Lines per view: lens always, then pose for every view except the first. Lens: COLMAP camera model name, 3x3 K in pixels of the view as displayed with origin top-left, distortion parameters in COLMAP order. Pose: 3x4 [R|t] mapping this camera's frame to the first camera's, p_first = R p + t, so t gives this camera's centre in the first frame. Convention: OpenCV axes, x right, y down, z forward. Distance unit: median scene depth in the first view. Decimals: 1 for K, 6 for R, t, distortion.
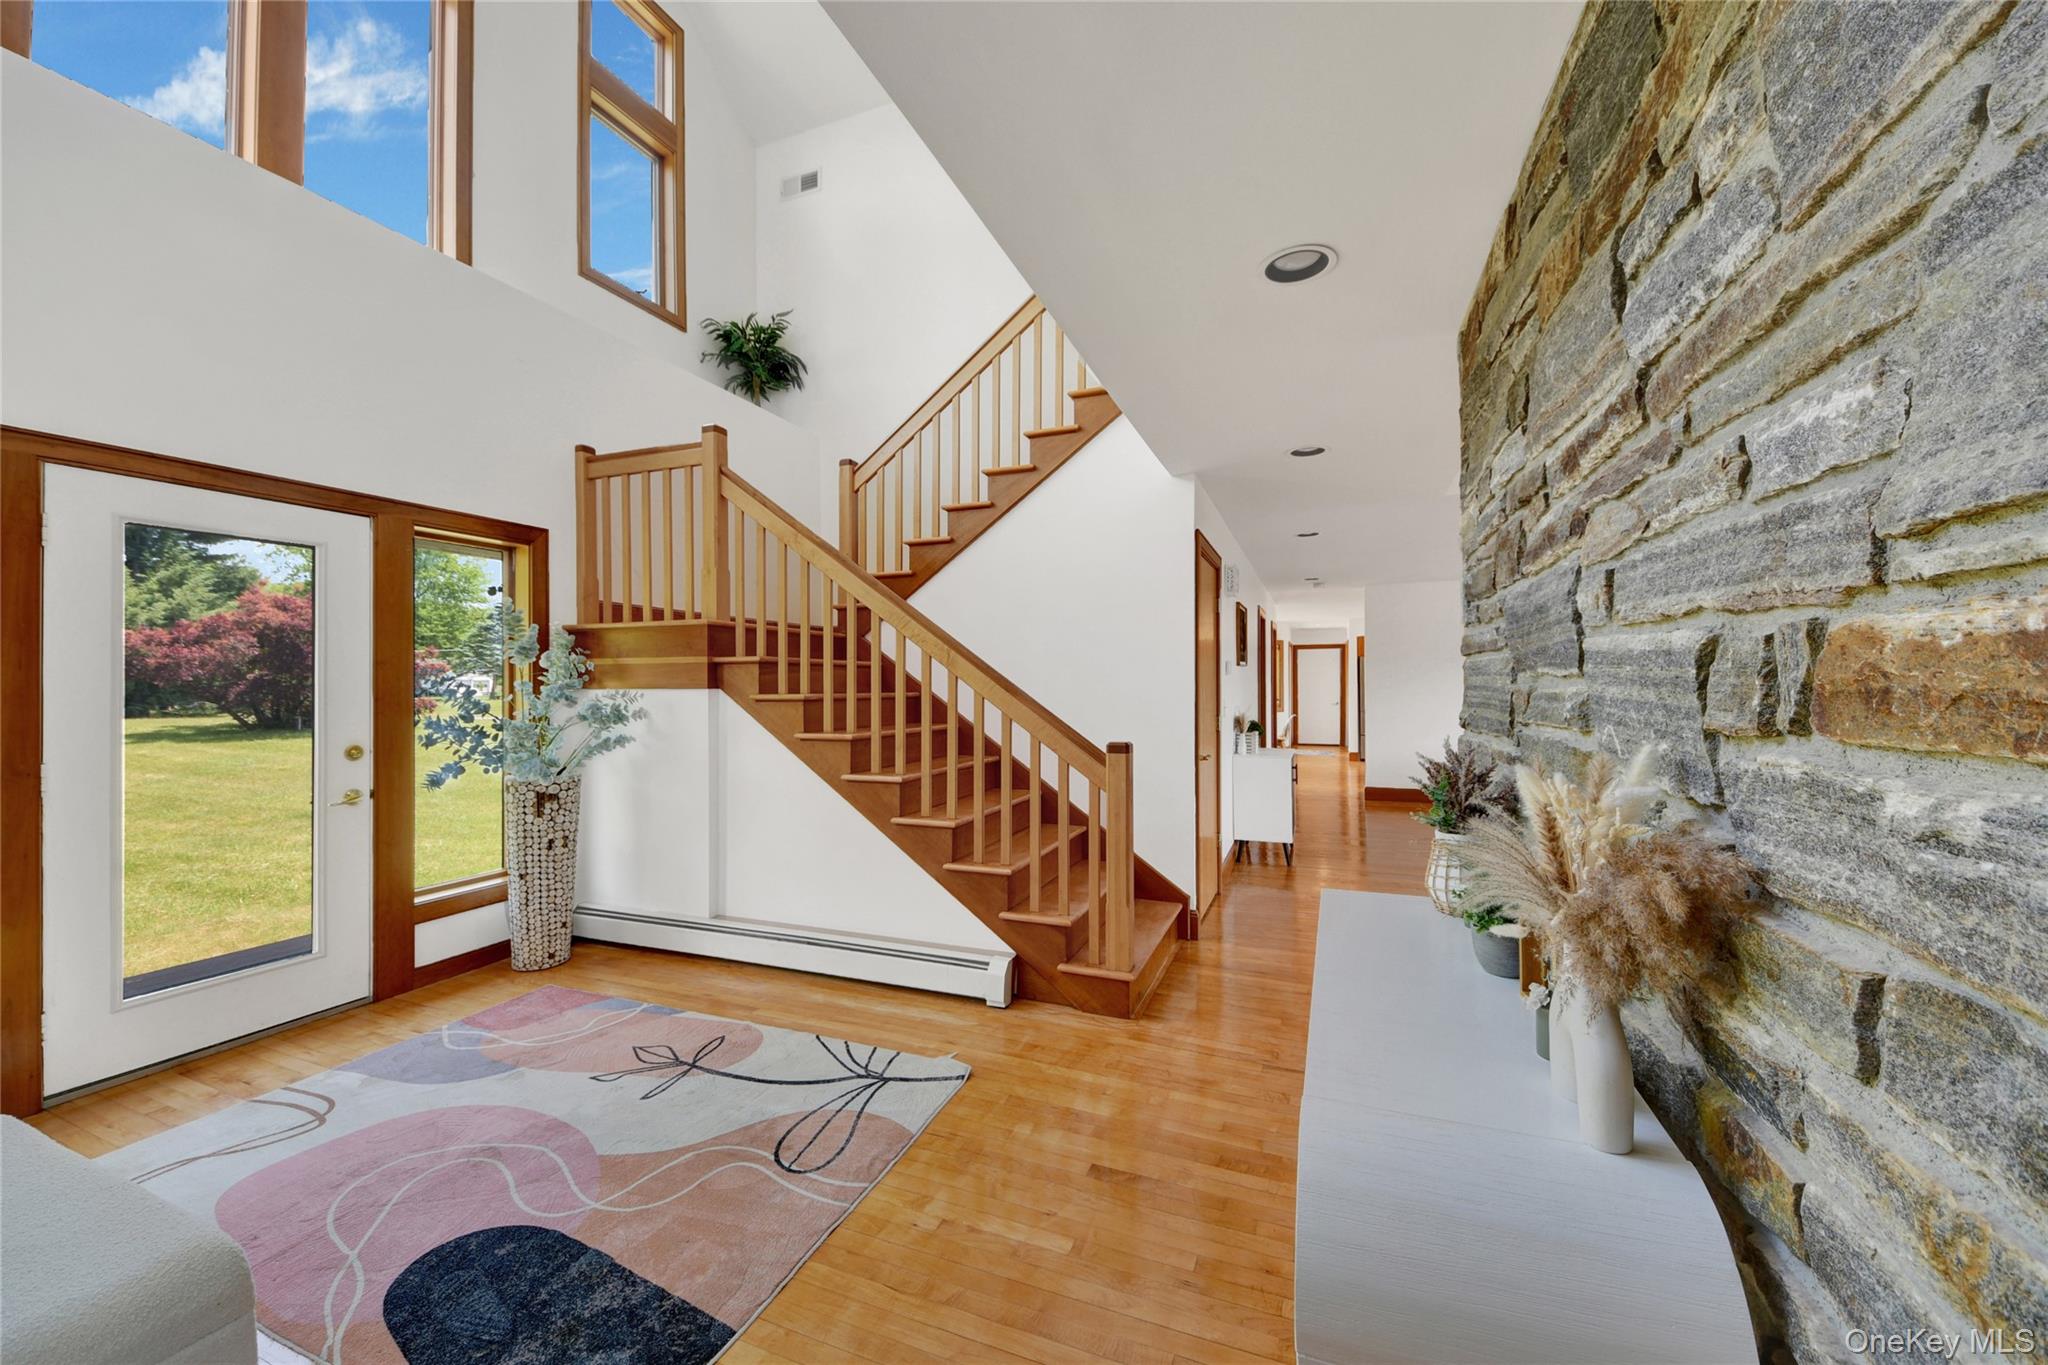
lens RADIAL K [[752.1, 0, 1015.5], [0, 752.1, 687.3], [0, 0, 1]] dist [0.000232, -0.013275]
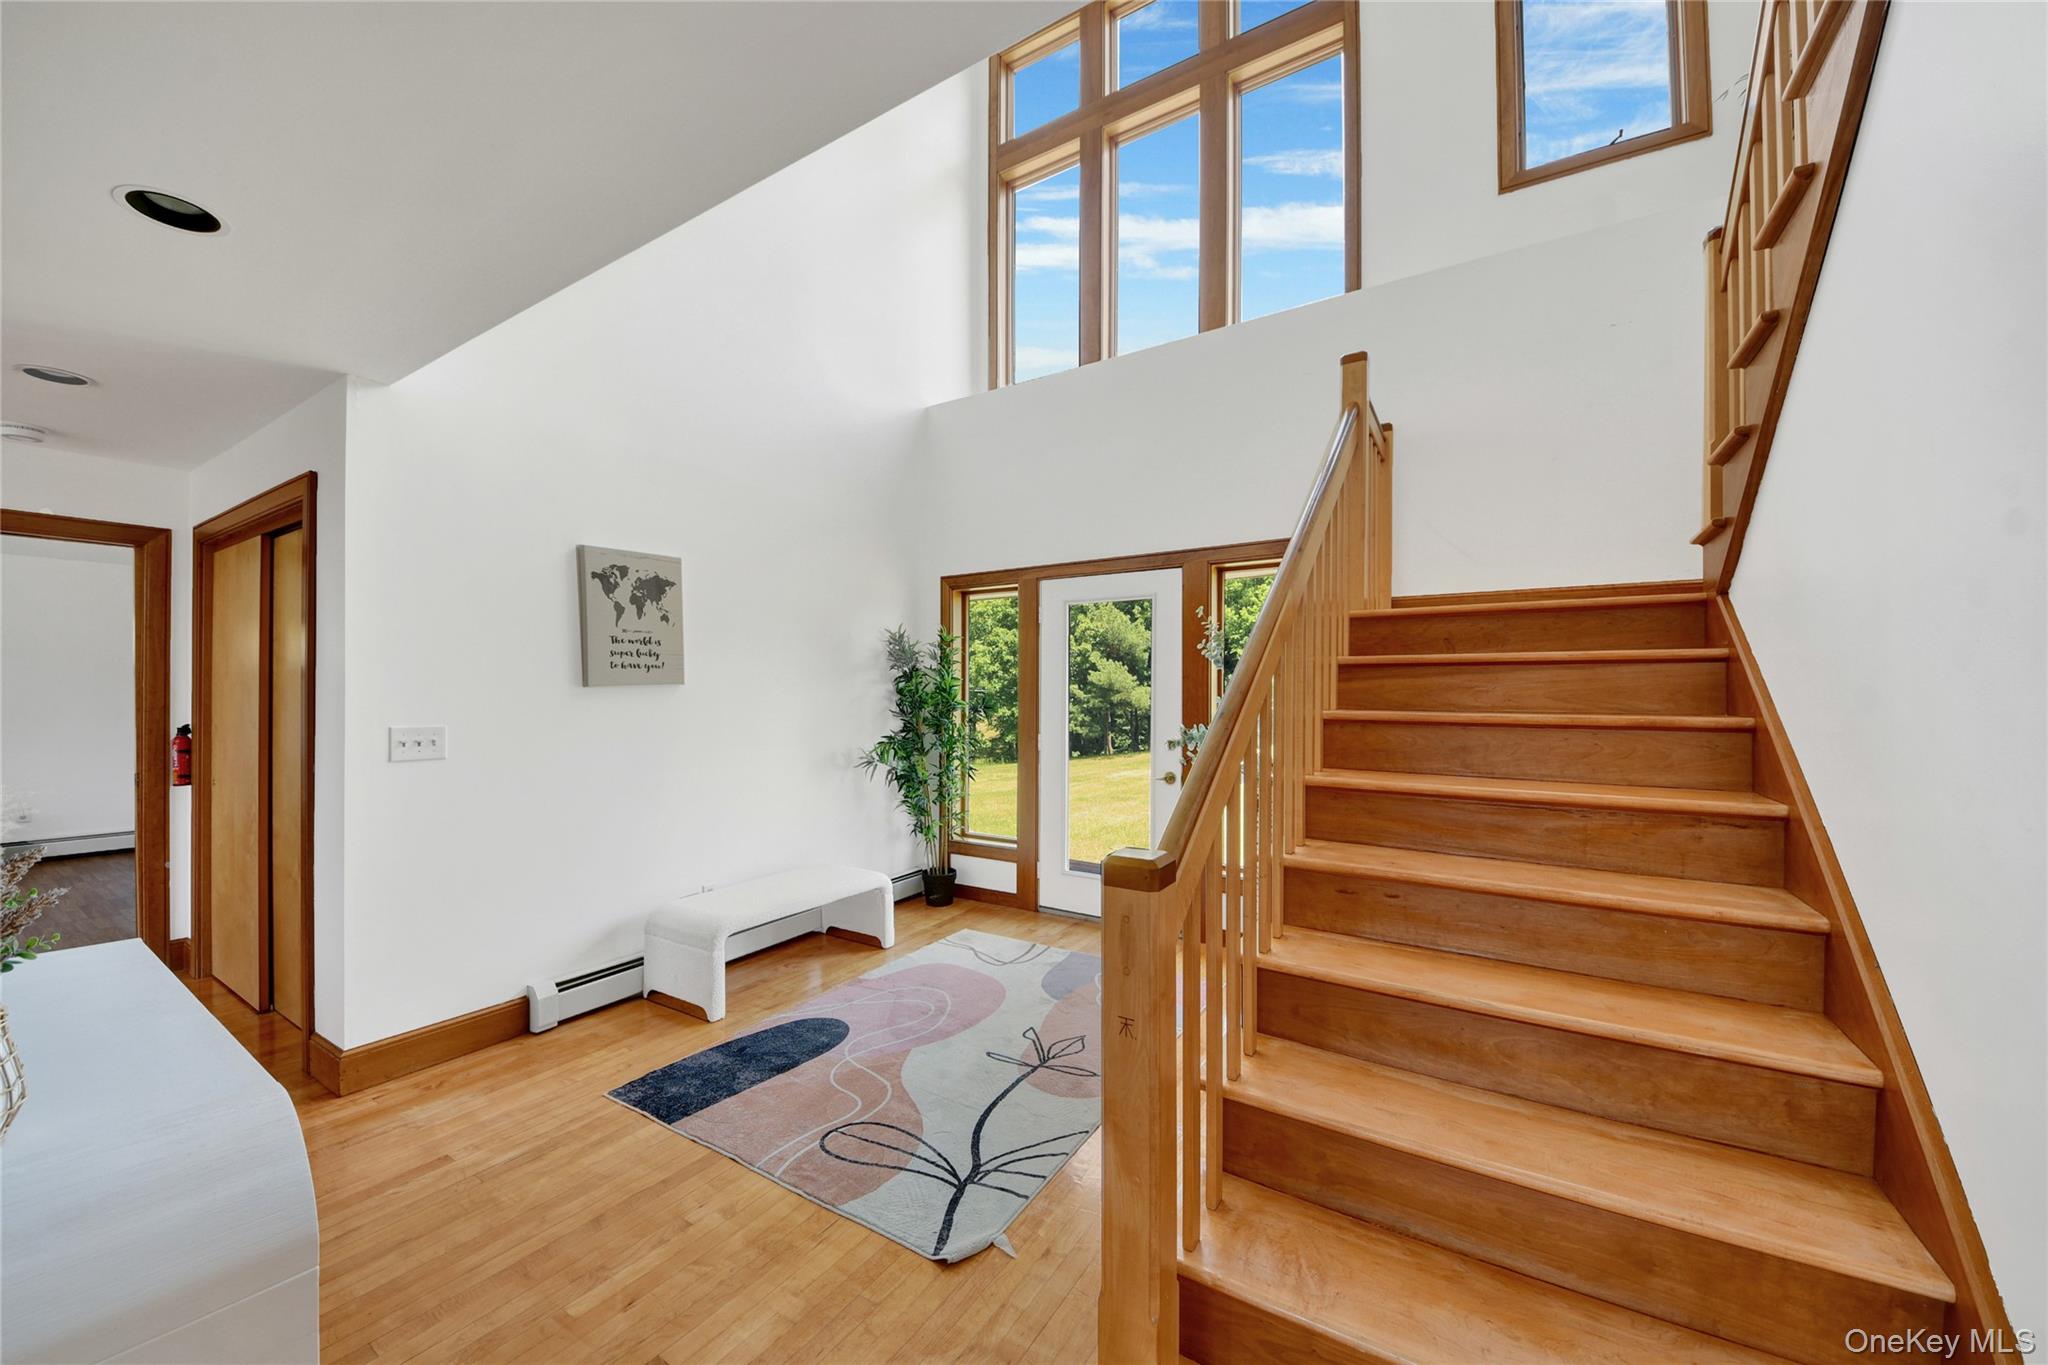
lens RADIAL K [[752.1, 0, 1015.5], [0, 752.1, 687.3], [0, 0, 1]] dist [0.000232, -0.013275]
pose [[-0.177096, -0.001538, -0.984192, 0.618427], [0.000915, 0.999998, -0.001727, -0.015321], [0.984193, -0.001206, -0.177094, 1.205578]]
